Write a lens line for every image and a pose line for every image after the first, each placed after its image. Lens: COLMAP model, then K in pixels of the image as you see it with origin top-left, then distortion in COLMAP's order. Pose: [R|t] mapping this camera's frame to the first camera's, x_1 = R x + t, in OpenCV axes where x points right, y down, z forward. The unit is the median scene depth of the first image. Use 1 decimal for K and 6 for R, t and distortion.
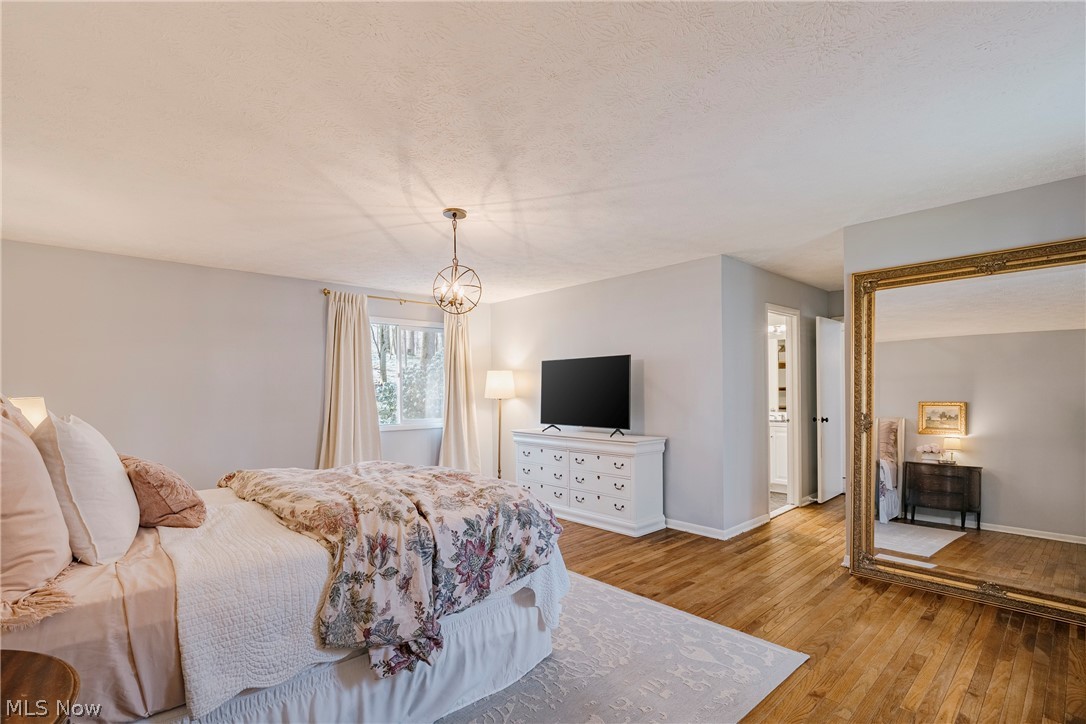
lens RADIAL K [[504.3, 0, 545.3], [0, 504.3, 384.2], [0, 0, 1]] dist [-0.000993, 0.000133]
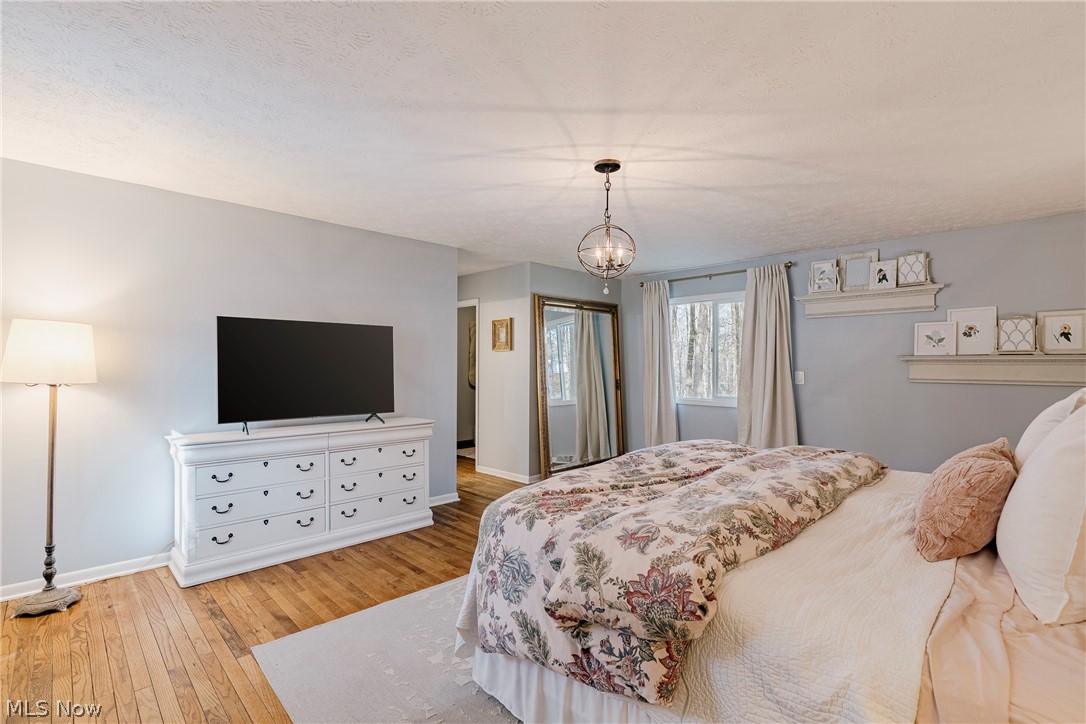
lens RADIAL K [[500.4, 0, 544.0], [0, 500.4, 359.0], [0, 0, 1]] dist [-0.012812, 0.000631]
pose [[-0.020708, 0.019987, 0.999586, -0.973284], [-0.014551, 0.999688, -0.020290, 0.016543], [-0.999680, -0.014966, -0.020411, 1.052055]]
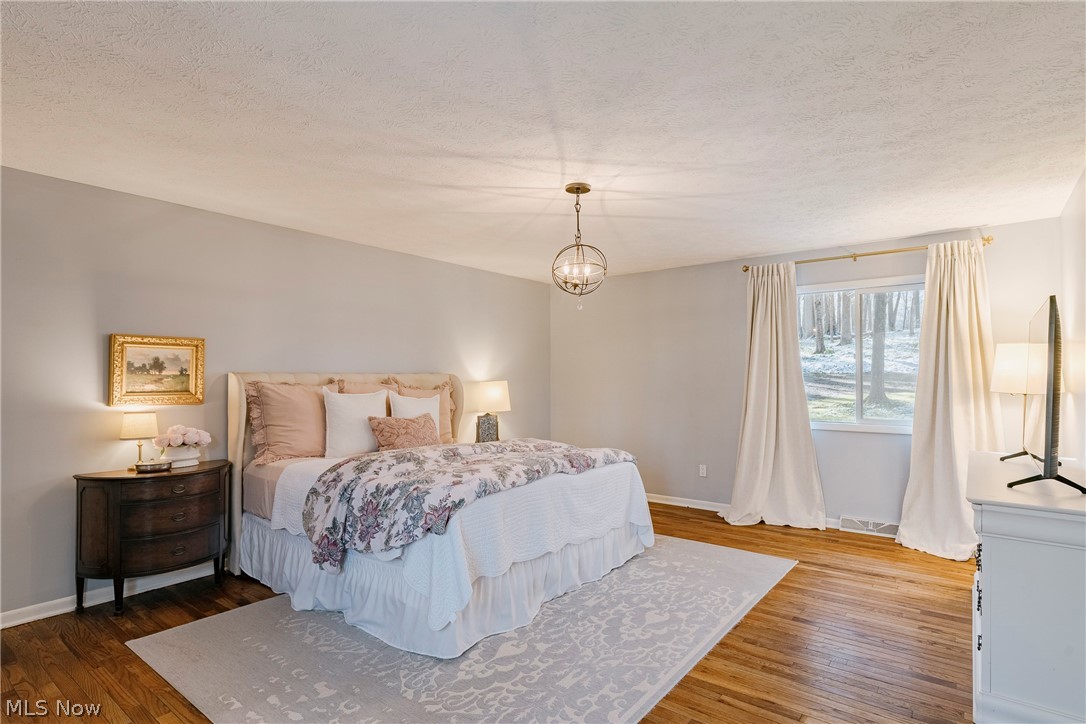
lens RADIAL K [[555.5, 0, 543.0], [0, 555.5, 362.0], [0, 0, 1]] dist [-0.002066, -0.000078]
pose [[0.160224, -0.018784, -0.986902, 0.762470], [0.010607, 0.999794, -0.017307, -0.001947], [0.987024, -0.007695, 0.160390, 0.721039]]
